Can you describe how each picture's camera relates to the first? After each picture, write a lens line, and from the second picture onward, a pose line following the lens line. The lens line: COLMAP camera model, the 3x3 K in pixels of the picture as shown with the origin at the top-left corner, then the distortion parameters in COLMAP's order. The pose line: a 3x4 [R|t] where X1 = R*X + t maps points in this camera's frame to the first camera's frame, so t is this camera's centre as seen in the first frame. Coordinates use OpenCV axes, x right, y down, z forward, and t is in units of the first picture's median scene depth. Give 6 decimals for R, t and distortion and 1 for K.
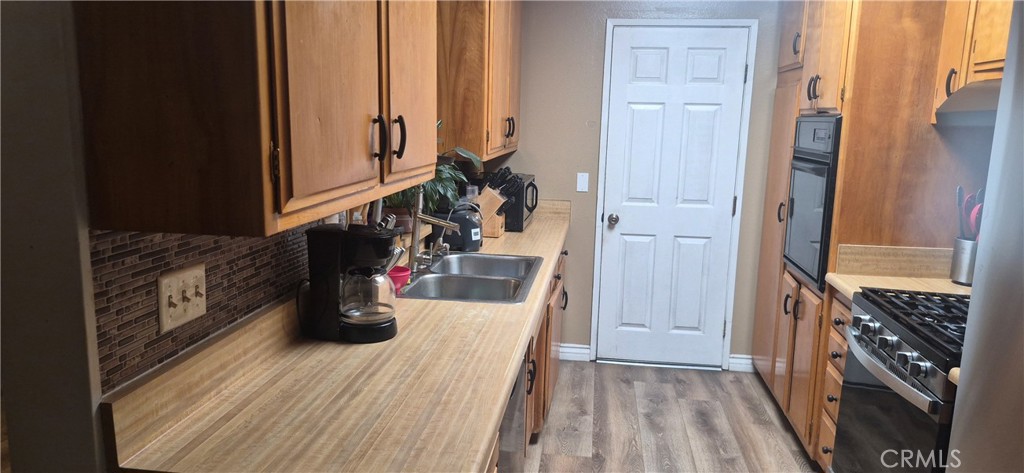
lens RADIAL K [[720.7, 0, 512.0], [0, 720.7, 236.5], [0, 0, 1]] dist [0.116125, -0.176778]
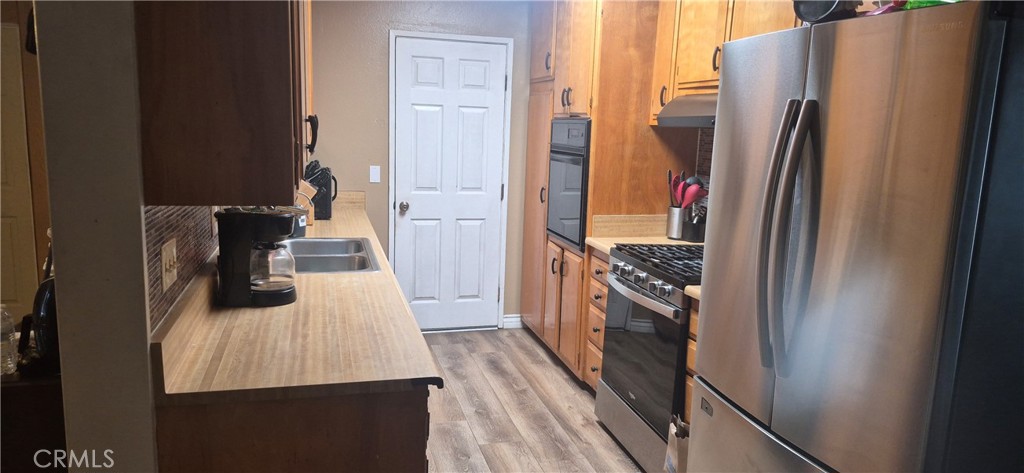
lens RADIAL K [[720.7, 0, 512.0], [0, 720.7, 236.5], [0, 0, 1]] dist [0.116125, -0.176778]
pose [[0.926304, -0.051839, 0.373193, -0.176046], [0.050588, 0.998633, 0.013152, 0.022989], [-0.373365, 0.006696, 0.927660, -0.158619]]
